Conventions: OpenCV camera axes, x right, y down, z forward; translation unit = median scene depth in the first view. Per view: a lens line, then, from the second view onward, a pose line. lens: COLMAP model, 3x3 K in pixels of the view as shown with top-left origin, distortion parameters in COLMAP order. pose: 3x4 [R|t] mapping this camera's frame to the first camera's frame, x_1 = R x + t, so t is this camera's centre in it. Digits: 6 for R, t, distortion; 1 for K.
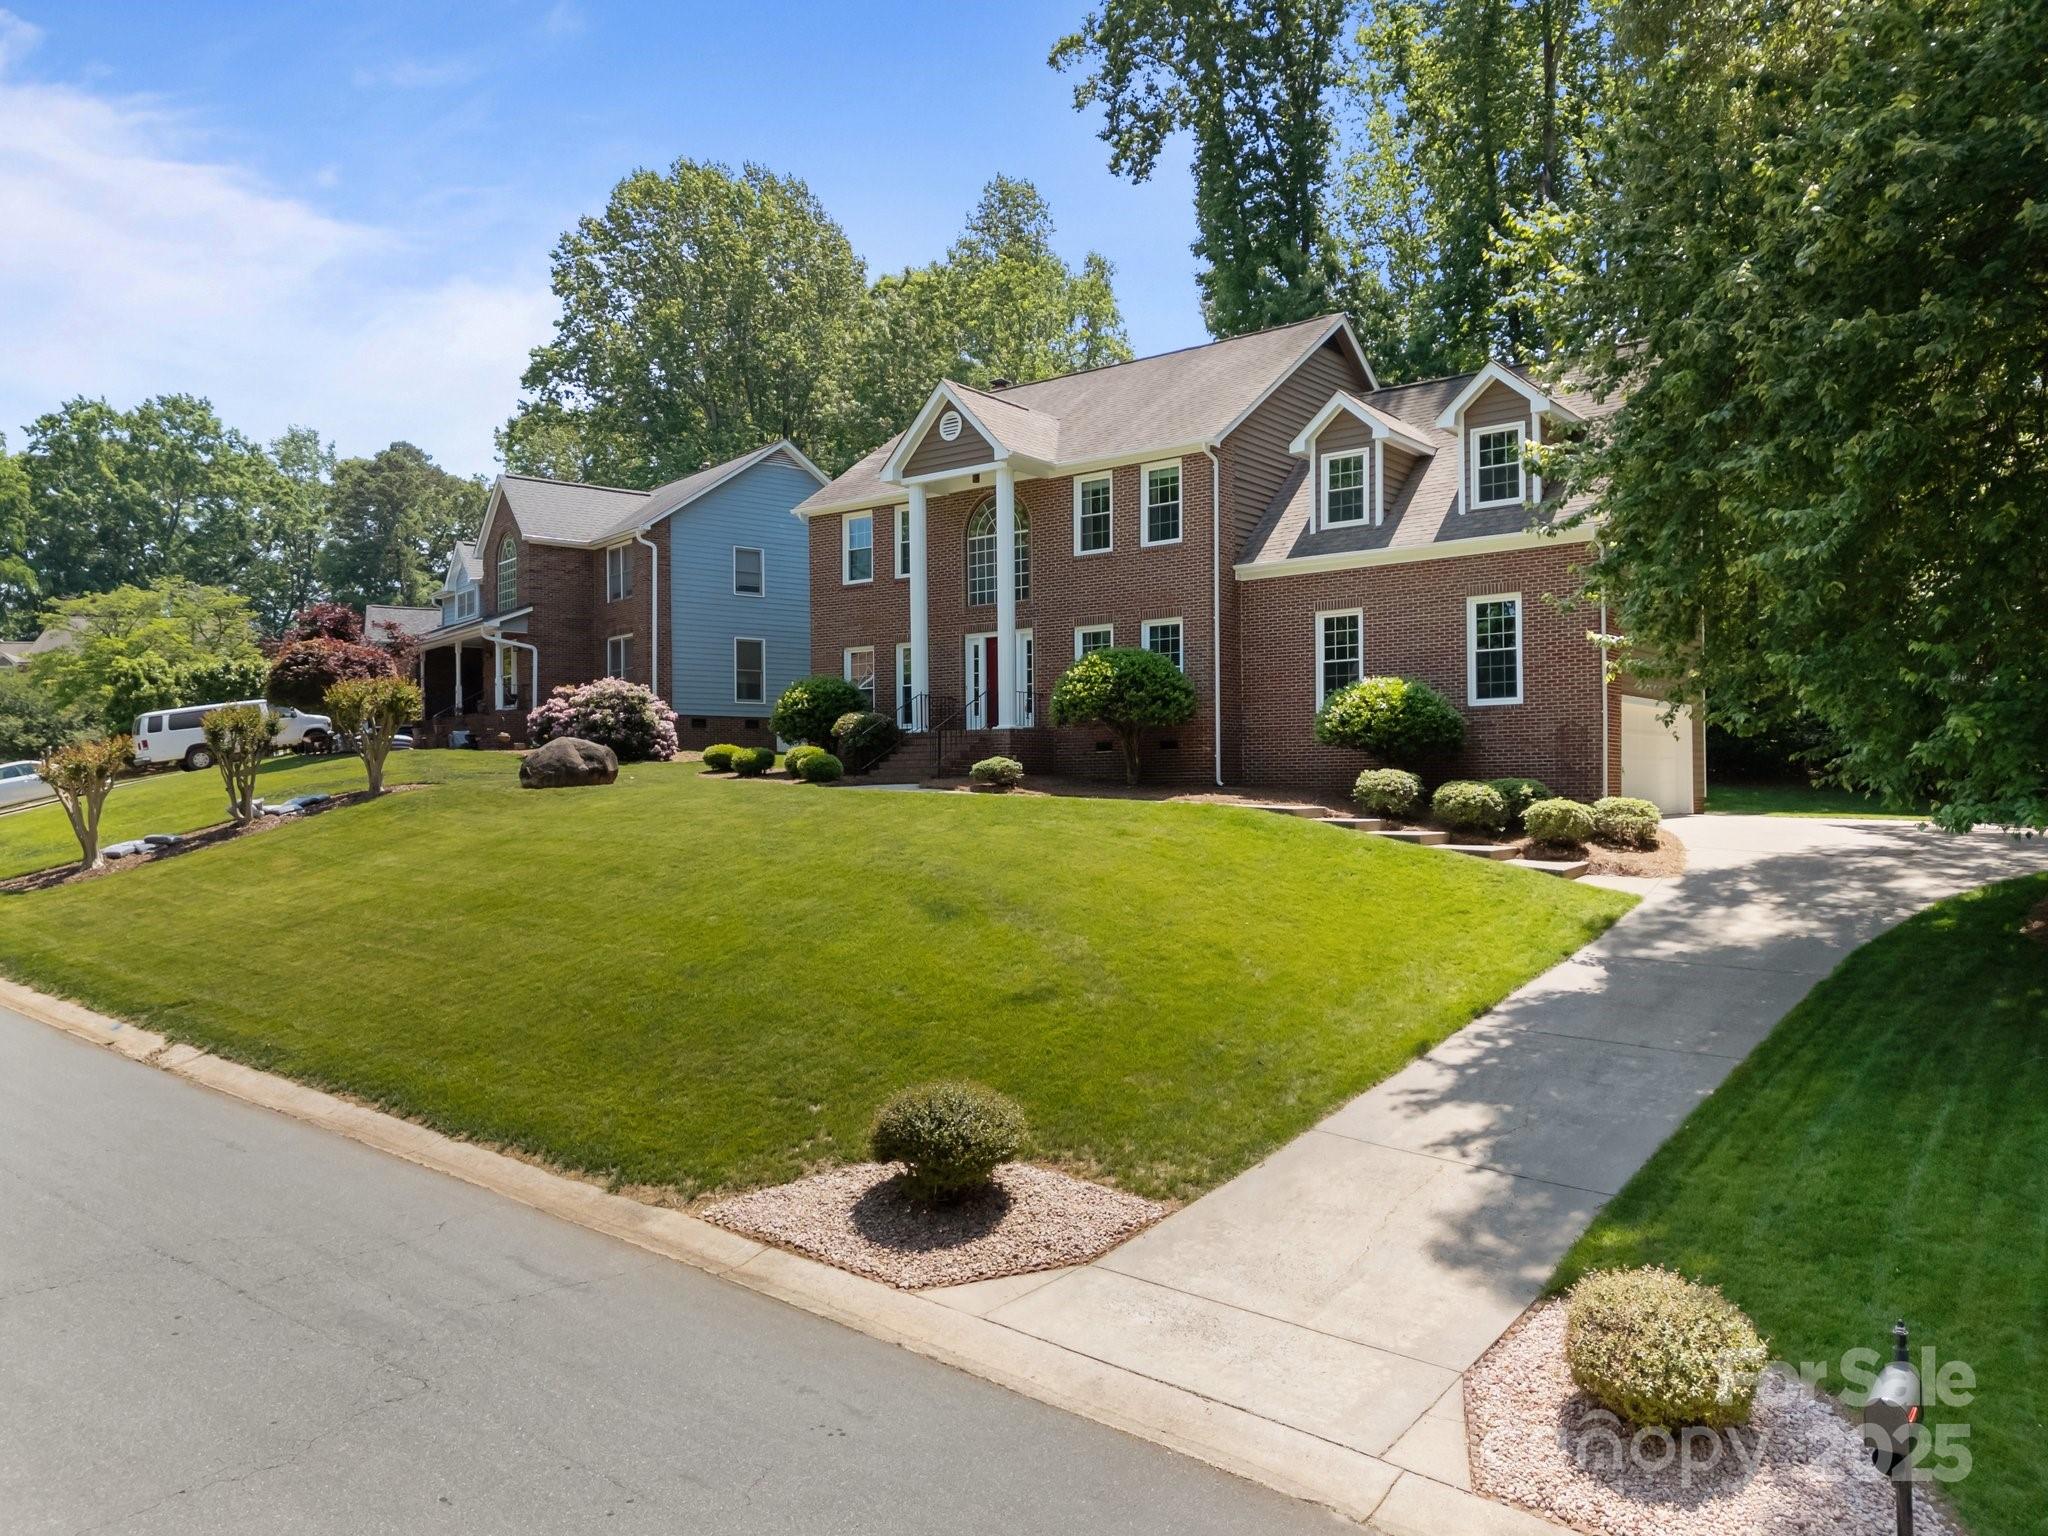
lens RADIAL K [[1407.5, 0, 1024.0], [0, 1407.5, 768.0], [0, 0, 1]] dist [0.006321, 0.000486]
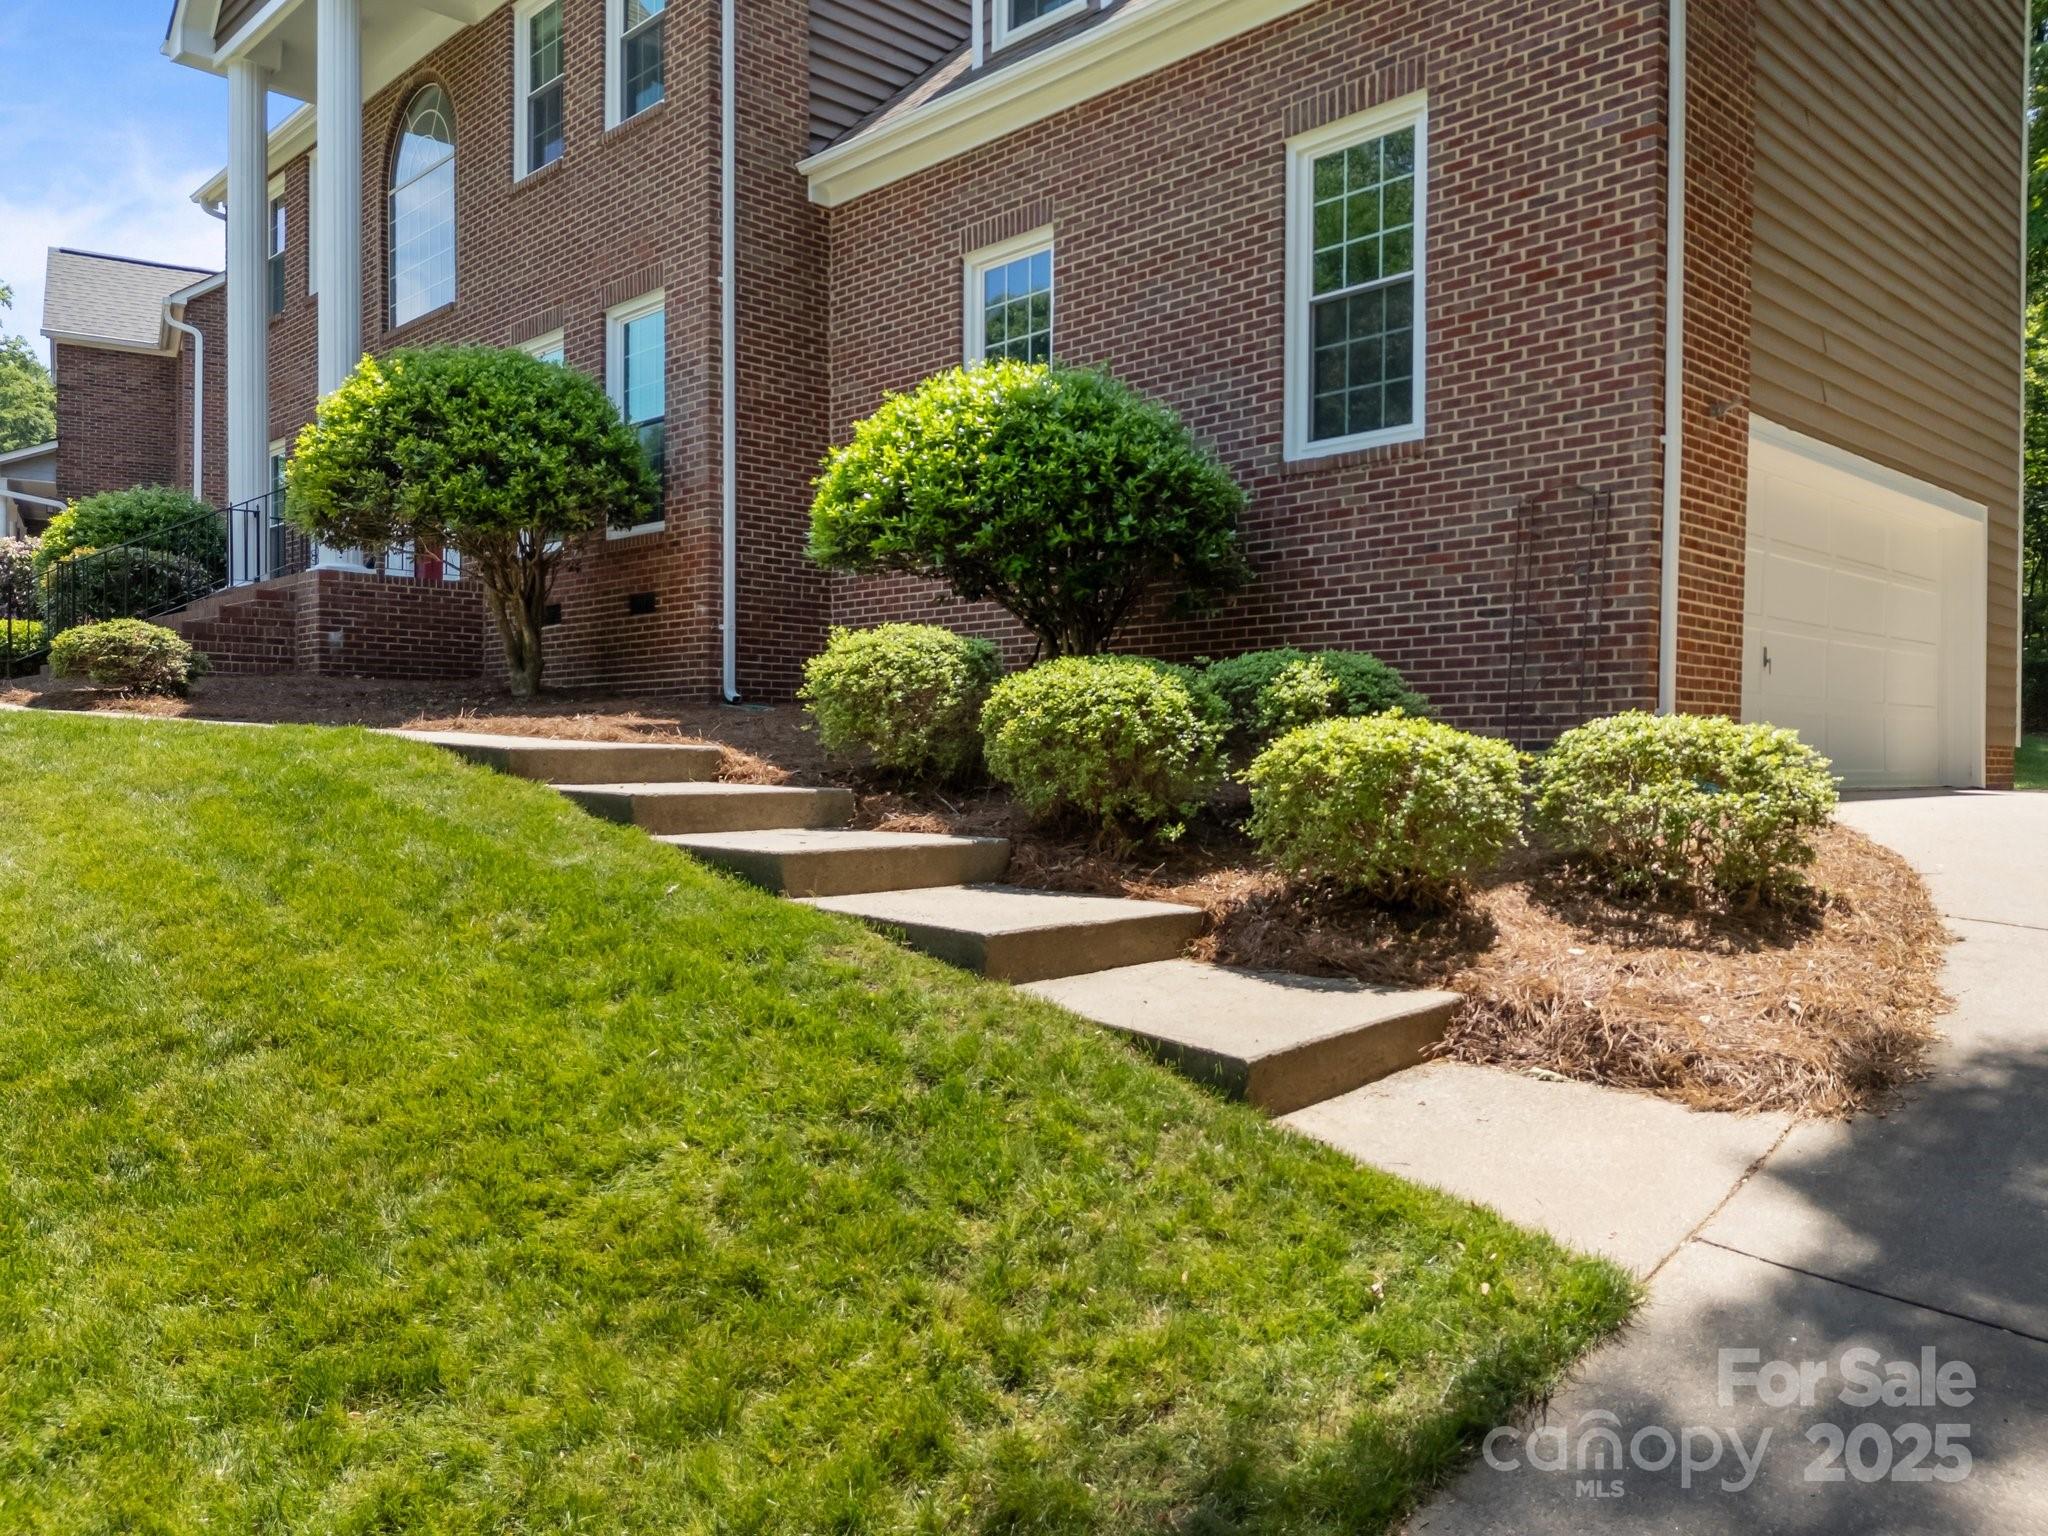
lens RADIAL K [[1522.1, 0, 1024.0], [0, 1522.1, 768.0], [0, 0, 1]] dist [0.060196, 0.000423]
pose [[0.993942, 0.012976, -0.109141, 0.318125], [-0.010170, 0.999604, 0.026232, 0.023028], [0.109438, -0.024963, 0.993680, 0.670523]]
